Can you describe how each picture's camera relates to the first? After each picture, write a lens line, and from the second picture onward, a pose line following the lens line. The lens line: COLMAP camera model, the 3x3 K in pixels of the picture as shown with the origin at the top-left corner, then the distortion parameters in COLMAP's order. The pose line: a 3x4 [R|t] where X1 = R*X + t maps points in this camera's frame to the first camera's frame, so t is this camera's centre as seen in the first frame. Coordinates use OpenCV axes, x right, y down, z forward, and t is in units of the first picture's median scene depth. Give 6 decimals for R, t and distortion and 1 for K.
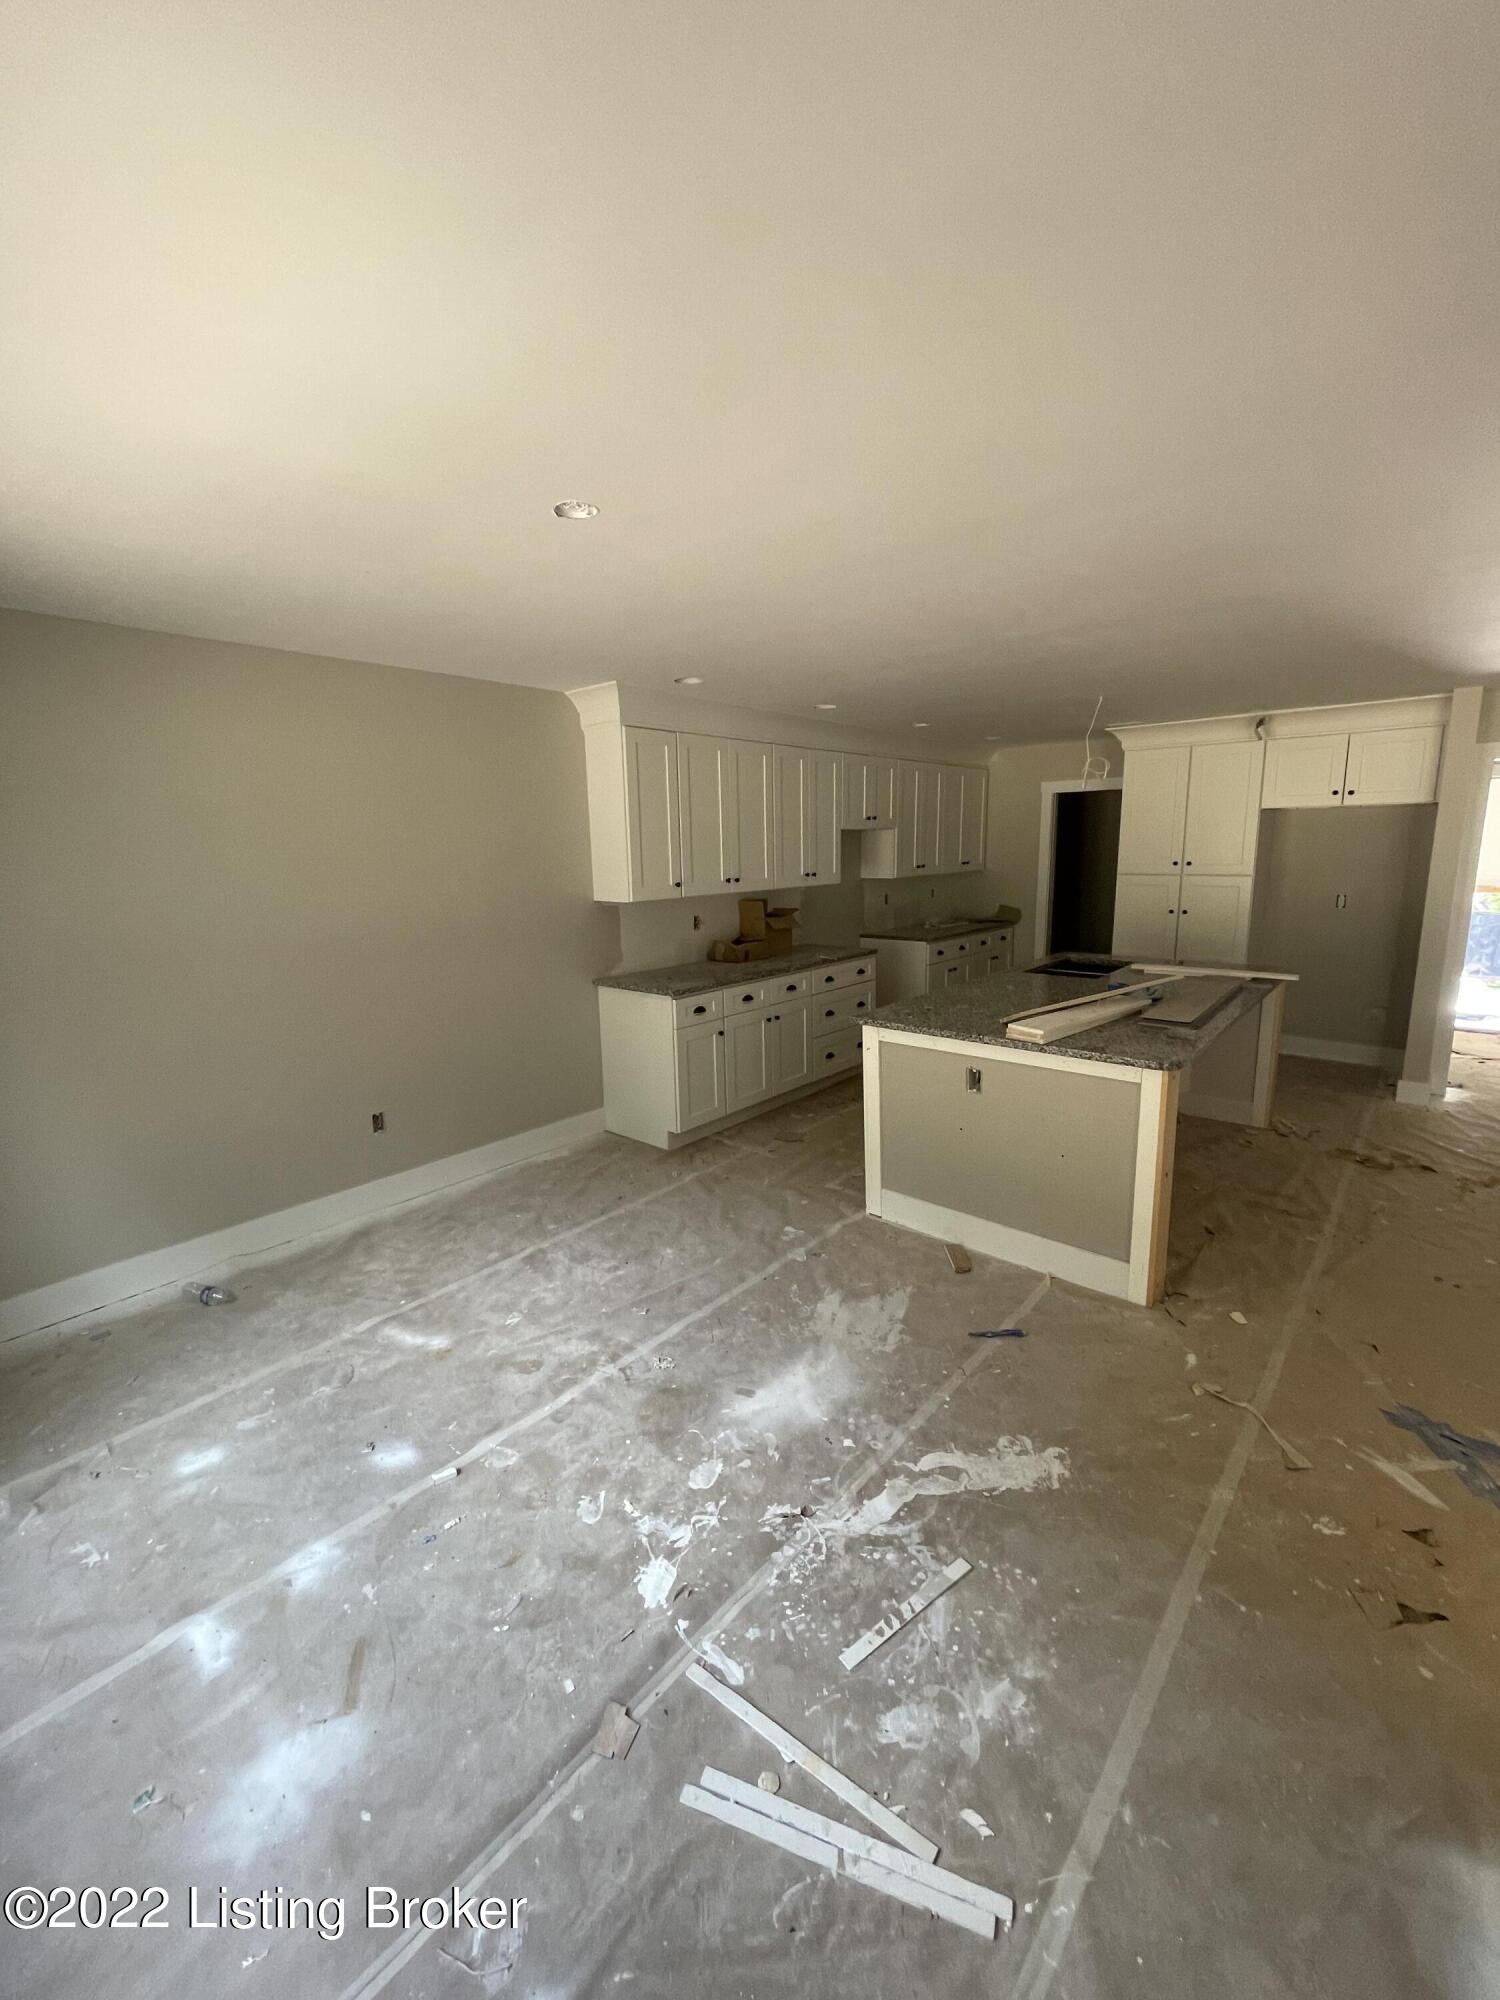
lens RADIAL K [[819.1, 0, 747.6], [0, 819.1, 1002.7], [0, 0, 1]] dist [0.000928, 0.000118]
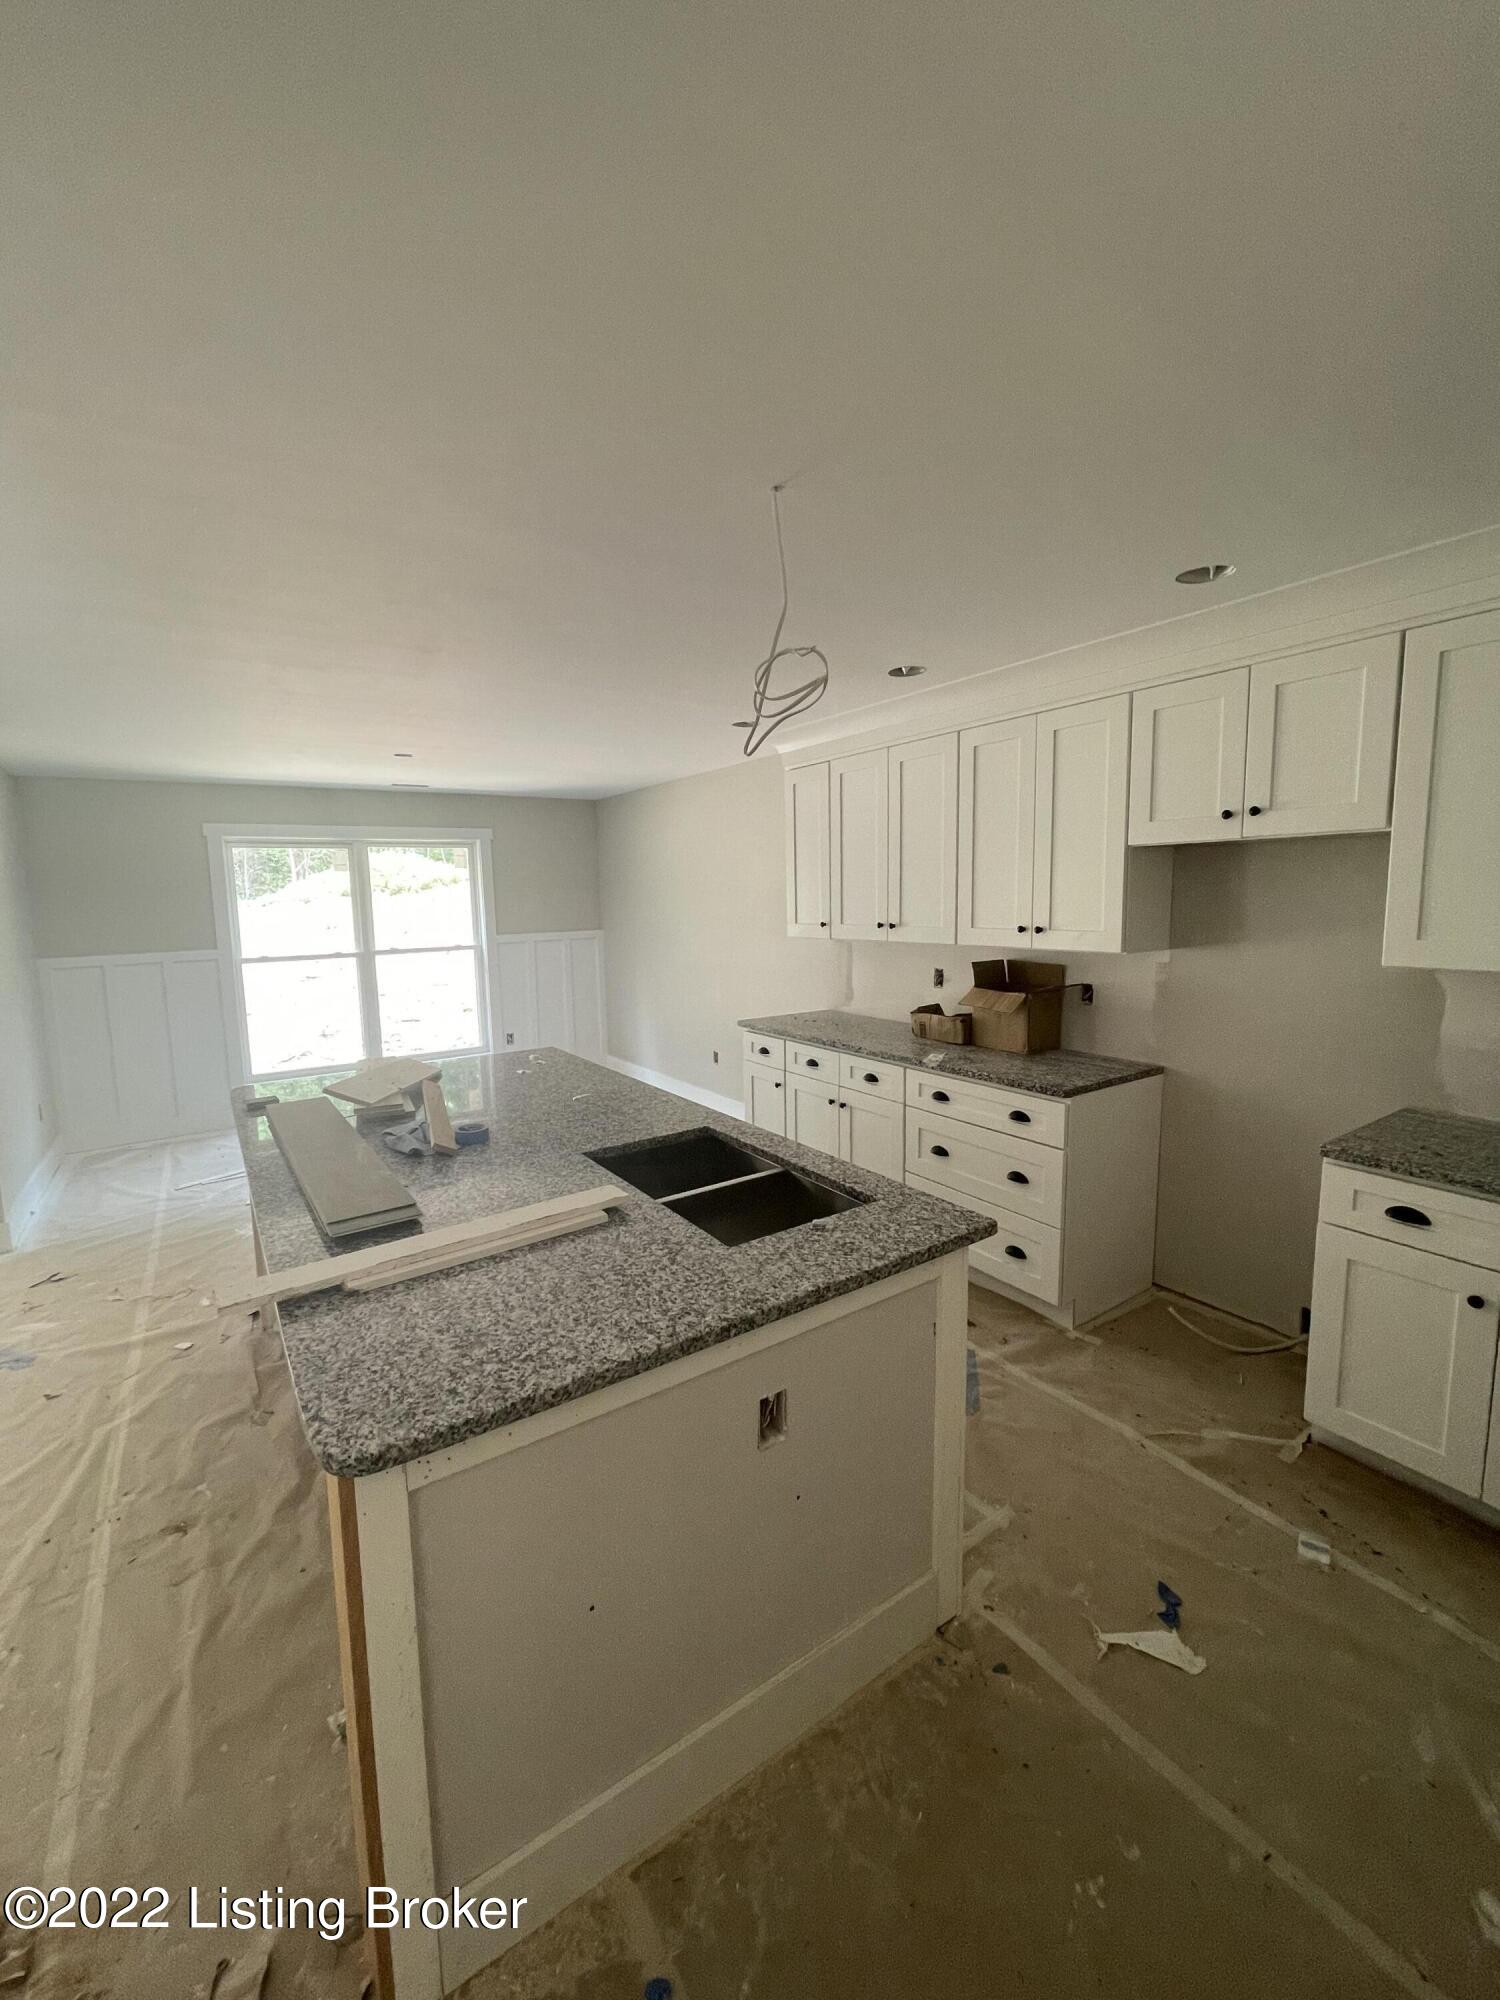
lens RADIAL K [[819.1, 0, 747.6], [0, 819.1, 1002.7], [0, 0, 1]] dist [0.000928, 0.000118]
pose [[-0.280404, 0.129404, -0.951120, 0.778955], [-0.191830, 0.963328, 0.187619, -0.201601], [0.940518, 0.235063, -0.245297, 1.084775]]
